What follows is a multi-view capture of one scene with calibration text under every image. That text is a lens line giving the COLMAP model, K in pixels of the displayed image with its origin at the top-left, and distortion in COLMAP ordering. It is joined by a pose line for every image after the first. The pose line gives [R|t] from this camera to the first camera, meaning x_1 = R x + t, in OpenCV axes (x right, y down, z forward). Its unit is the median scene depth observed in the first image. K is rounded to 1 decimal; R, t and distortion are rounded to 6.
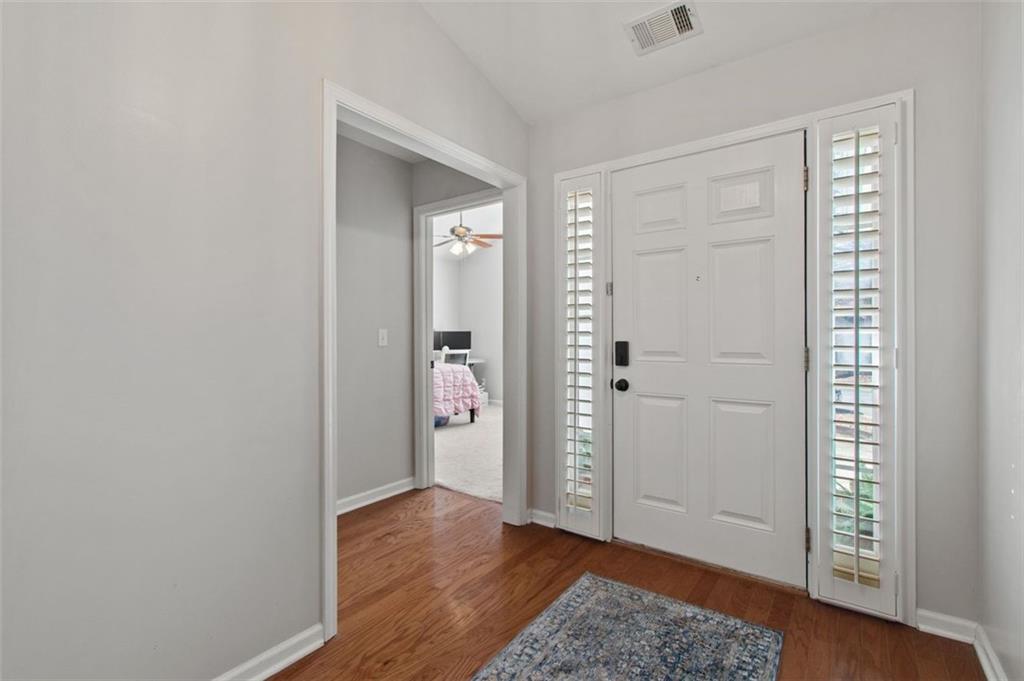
lens RADIAL K [[449.9, 0, 522.7], [0, 449.9, 334.7], [0, 0, 1]] dist [-0.000001, -0.001281]
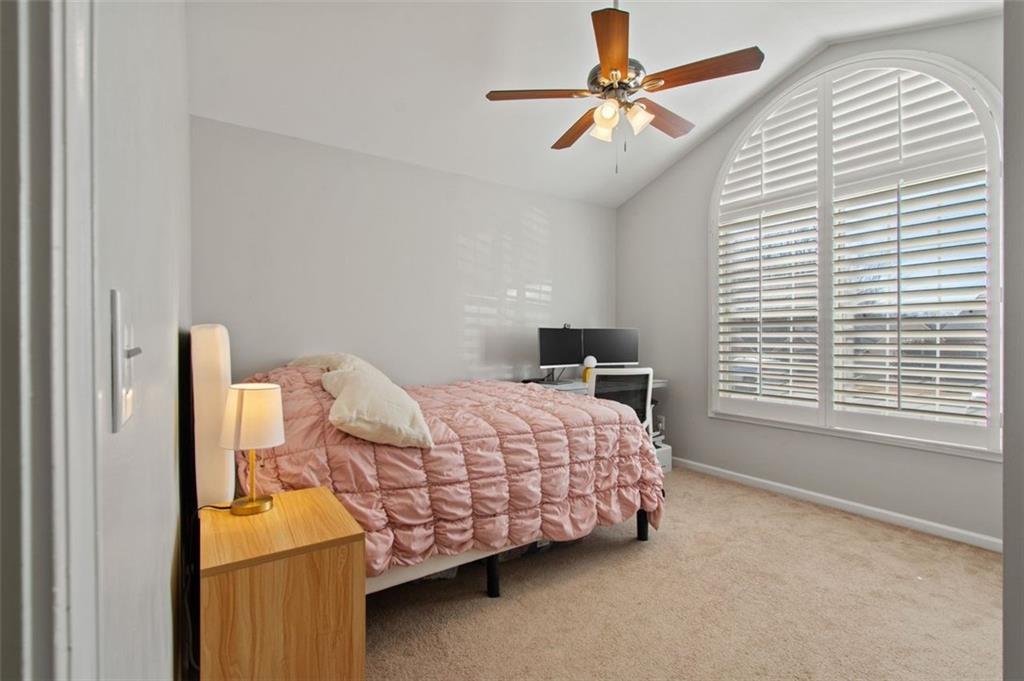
lens RADIAL K [[449.9, 0, 520.3], [0, 449.9, 335.7], [0, 0, 1]] dist [-0.000001, -0.001281]
pose [[0.932538, 0.004502, -0.361043, -0.068540], [-0.003621, 0.999989, 0.003118, 0.000370], [0.361053, -0.001600, 0.932544, 0.575749]]
